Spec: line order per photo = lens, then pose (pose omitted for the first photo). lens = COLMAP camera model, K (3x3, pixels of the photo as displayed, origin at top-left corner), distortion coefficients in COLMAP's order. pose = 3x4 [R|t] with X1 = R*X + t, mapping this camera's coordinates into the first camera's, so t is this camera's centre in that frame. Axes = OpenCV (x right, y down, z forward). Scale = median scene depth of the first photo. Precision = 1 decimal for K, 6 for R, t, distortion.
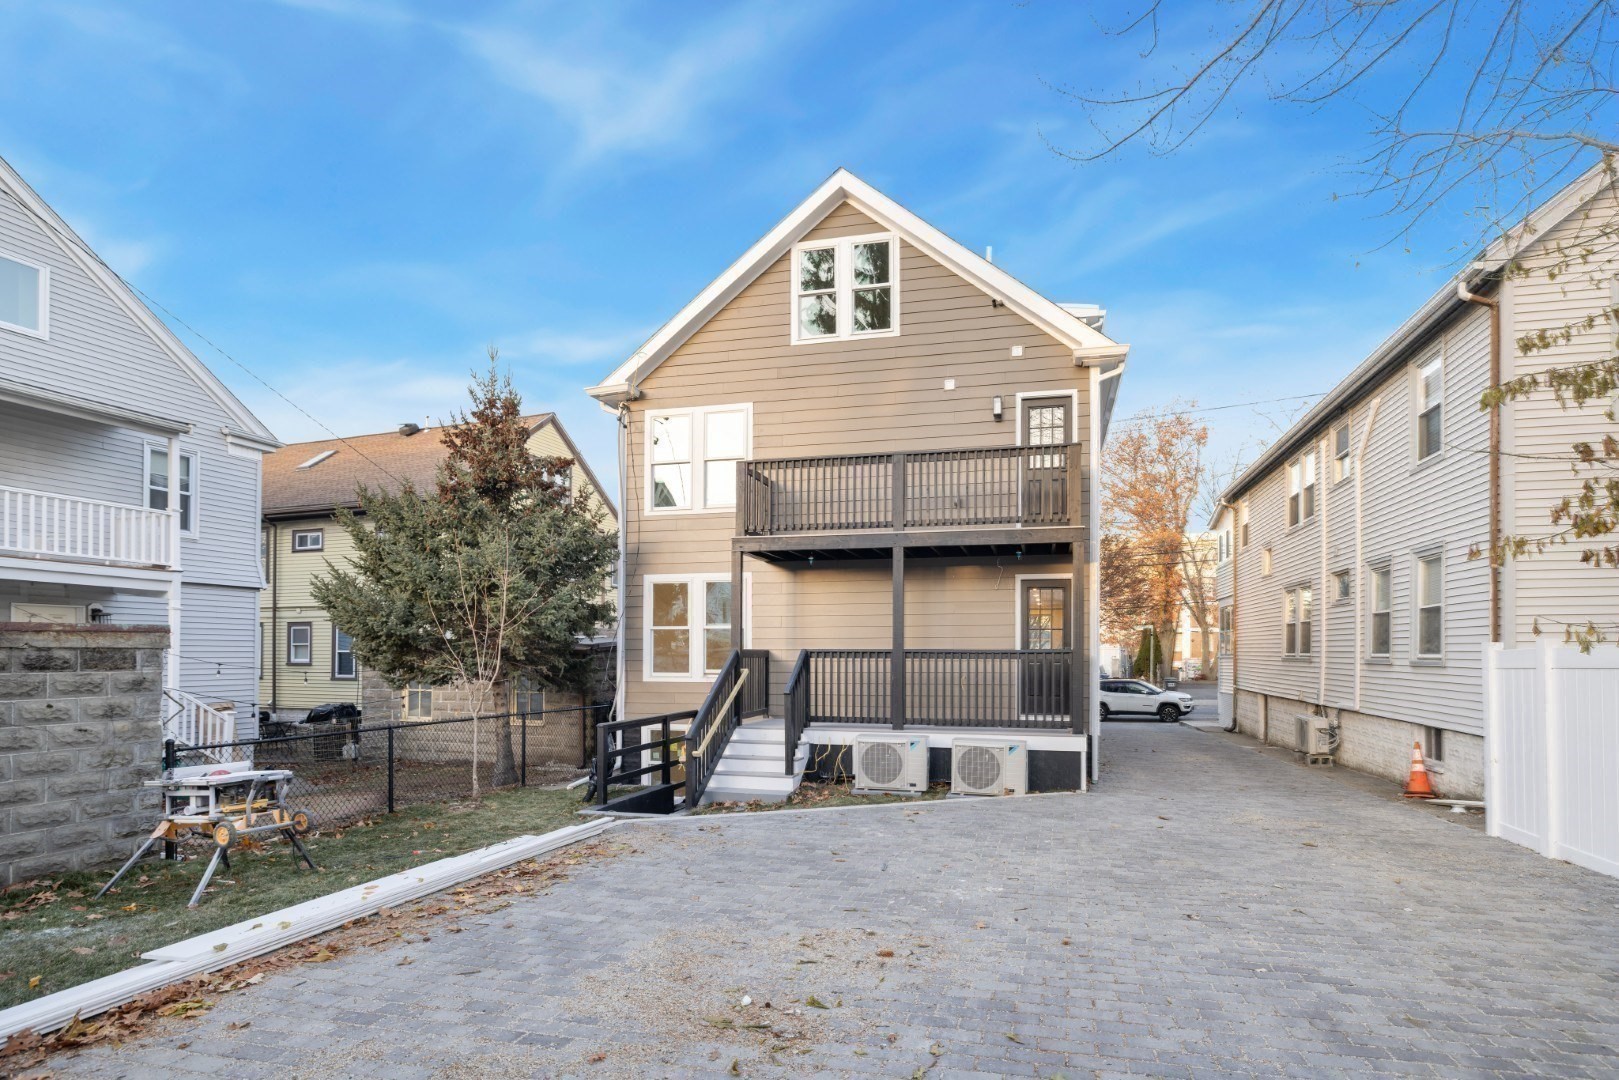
lens RADIAL K [[762.1, 0, 883.9], [0, 762.1, 648.4], [0, 0, 1]] dist [-0.008604, 0.001625]
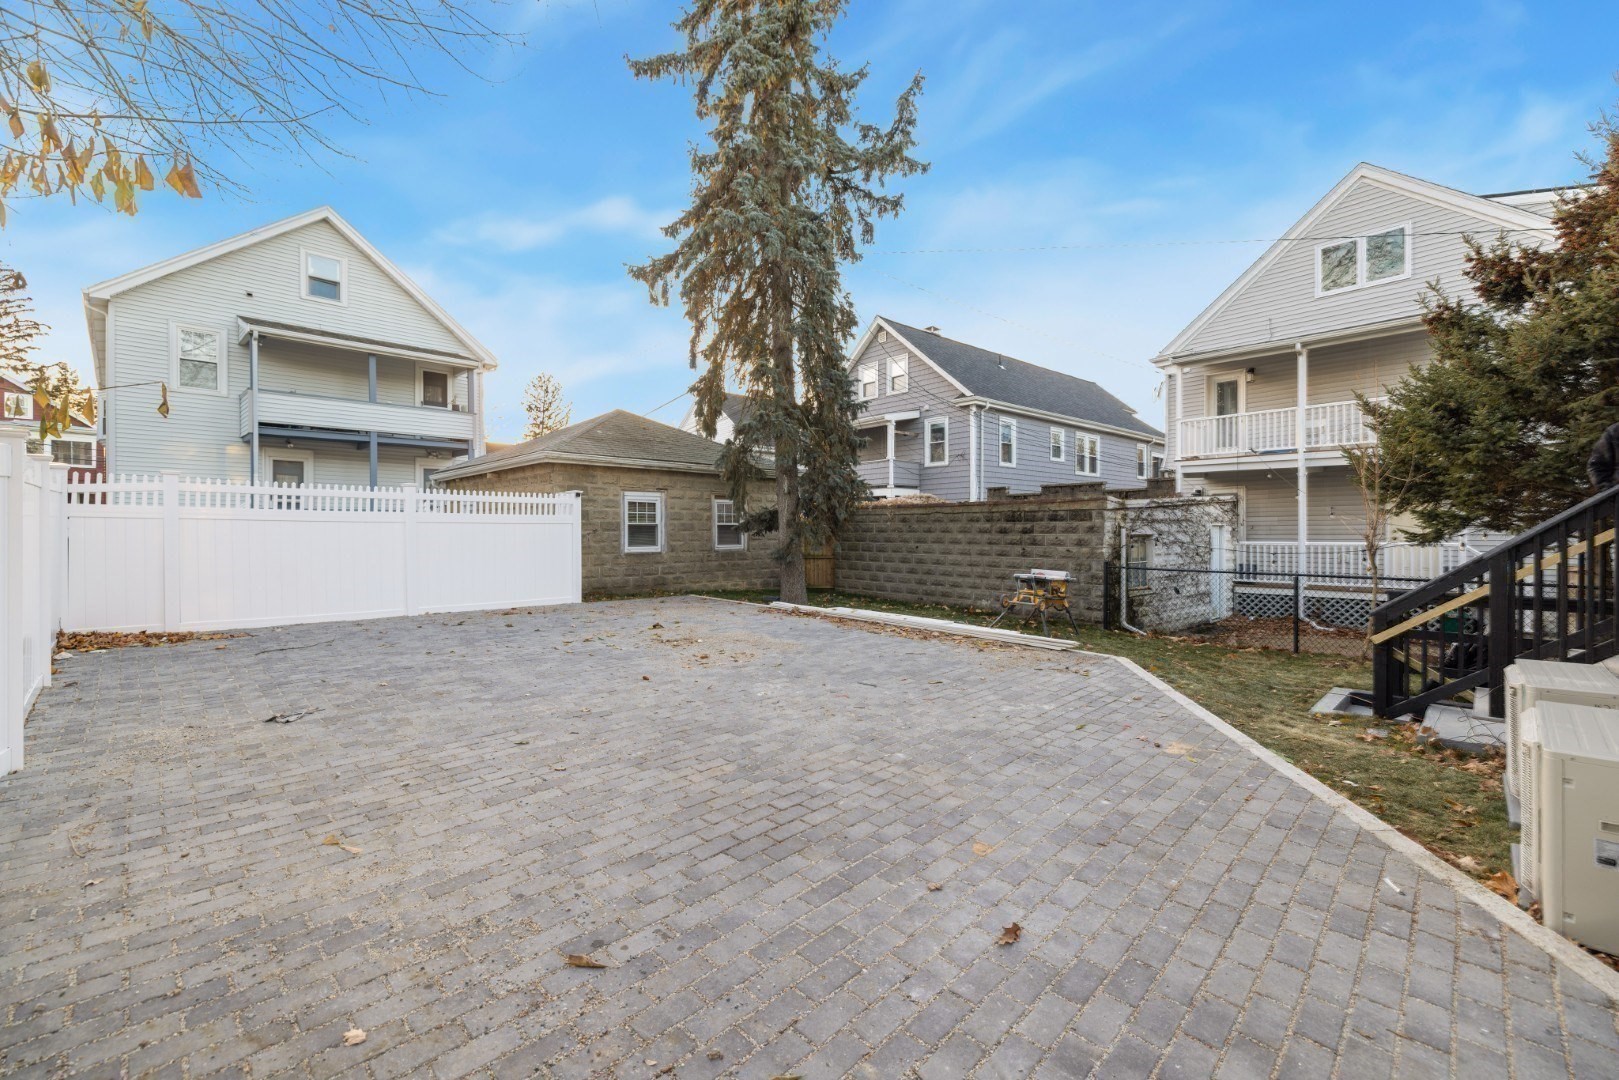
lens RADIAL K [[692.8, 0, 809.5], [0, 692.8, 540.0], [0, 0, 1]] dist [0.001152, 0.000057]
pose [[-0.535318, 0.008259, -0.844610, 0.505335], [0.005991, 0.999964, 0.005981, 0.037769], [0.844630, -0.001858, -0.535348, 0.821705]]
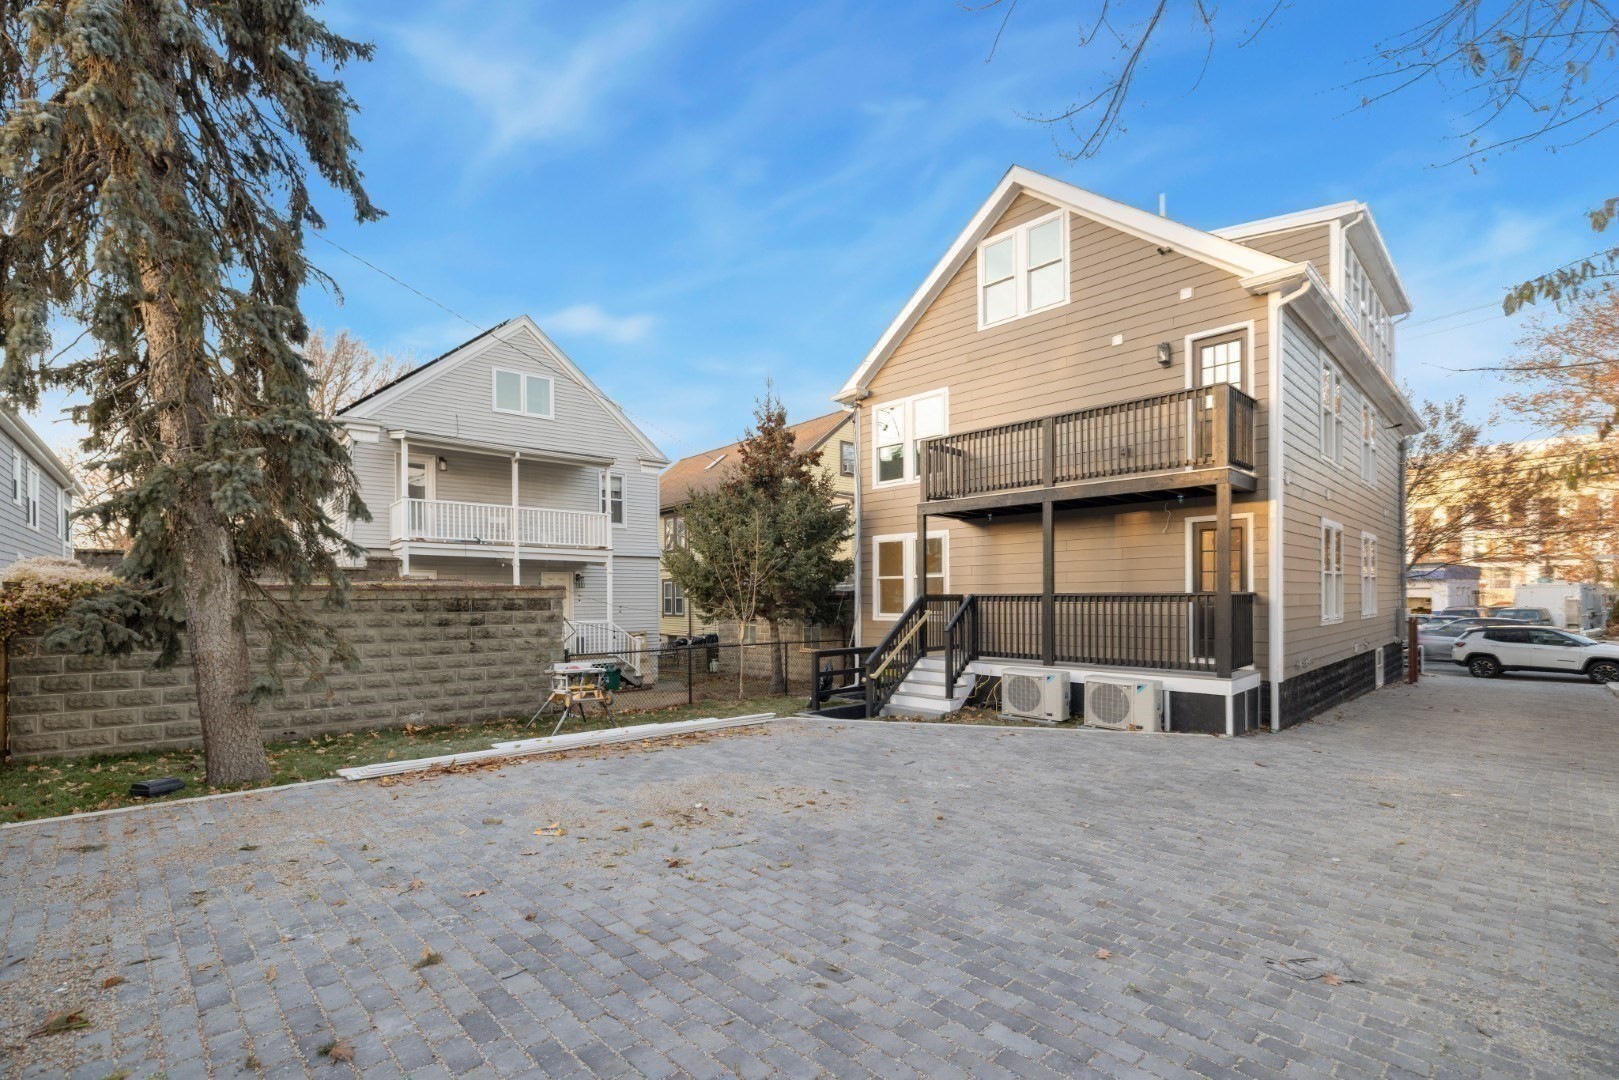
lens RADIAL K [[709.3, 0, 809.0], [0, 709.3, 600.4], [0, 0, 1]] dist [0.001075, -0.000048]
pose [[0.840524, -0.004314, -0.541757, 0.287240], [0.011335, 0.999889, 0.009624, -0.002705], [0.541656, -0.014230, 0.840480, -0.062399]]
